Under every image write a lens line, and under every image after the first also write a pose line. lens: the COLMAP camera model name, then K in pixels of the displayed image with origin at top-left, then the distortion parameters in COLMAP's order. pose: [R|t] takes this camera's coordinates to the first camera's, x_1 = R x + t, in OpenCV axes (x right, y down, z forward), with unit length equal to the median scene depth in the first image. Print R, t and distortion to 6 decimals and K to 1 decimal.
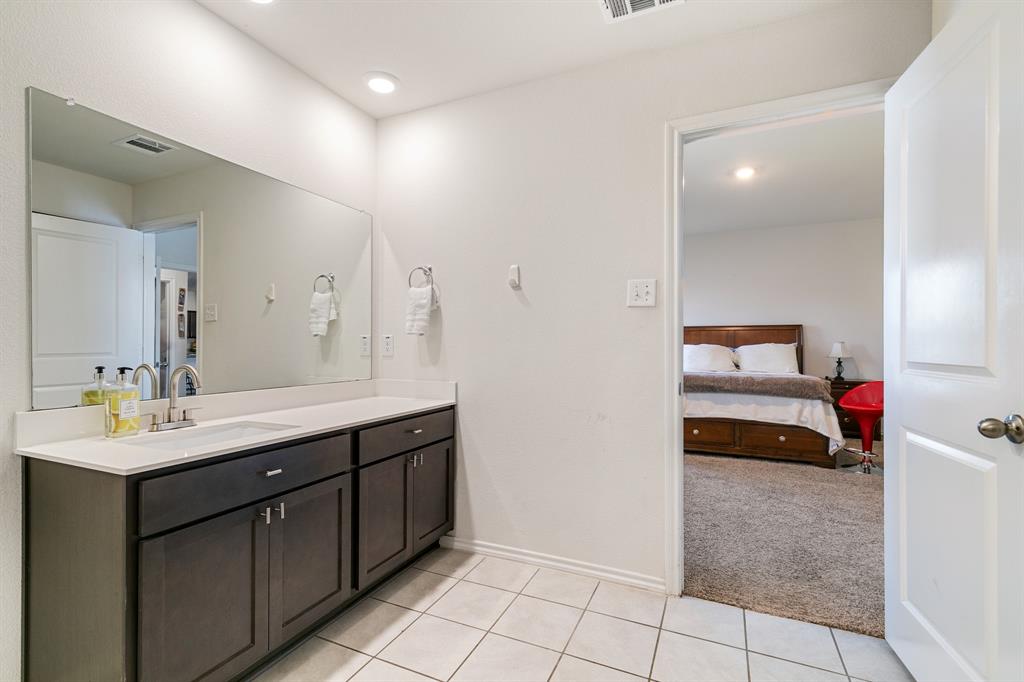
lens RADIAL K [[472.9, 0, 512.0], [0, 472.9, 341.0], [0, 0, 1]] dist [0.000827, -0.000868]
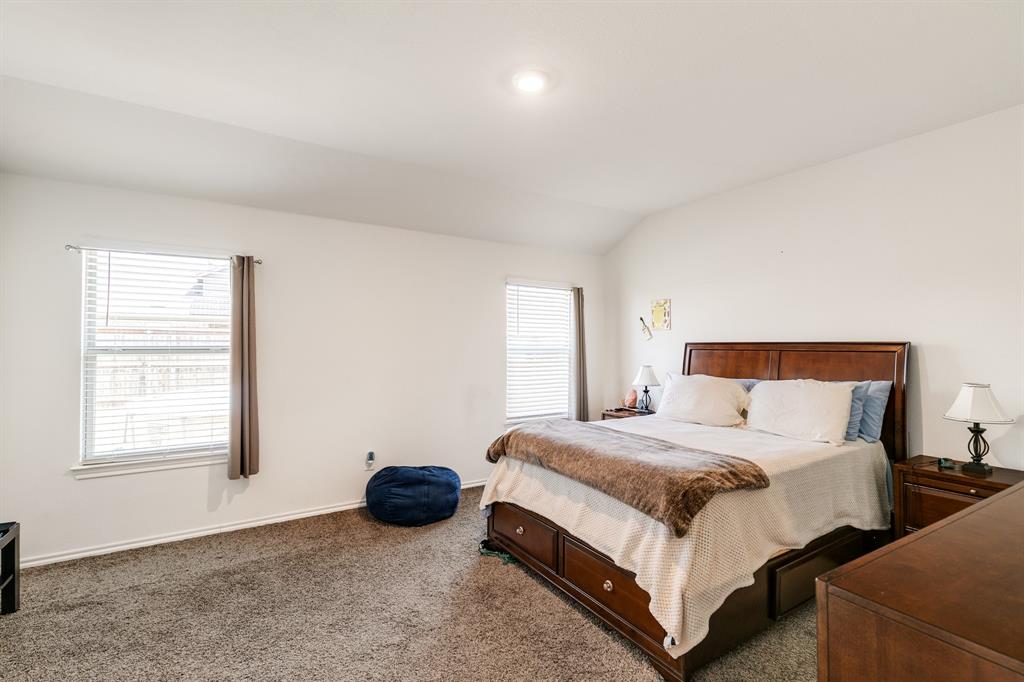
lens RADIAL K [[472.9, 0, 512.0], [0, 472.9, 341.0], [0, 0, 1]] dist [0.000827, -0.000868]
pose [[0.836621, -0.001827, -0.547779, 0.517992], [-0.000787, 0.999989, -0.004536, -0.030917], [0.547782, 0.004226, 0.836610, 0.363492]]
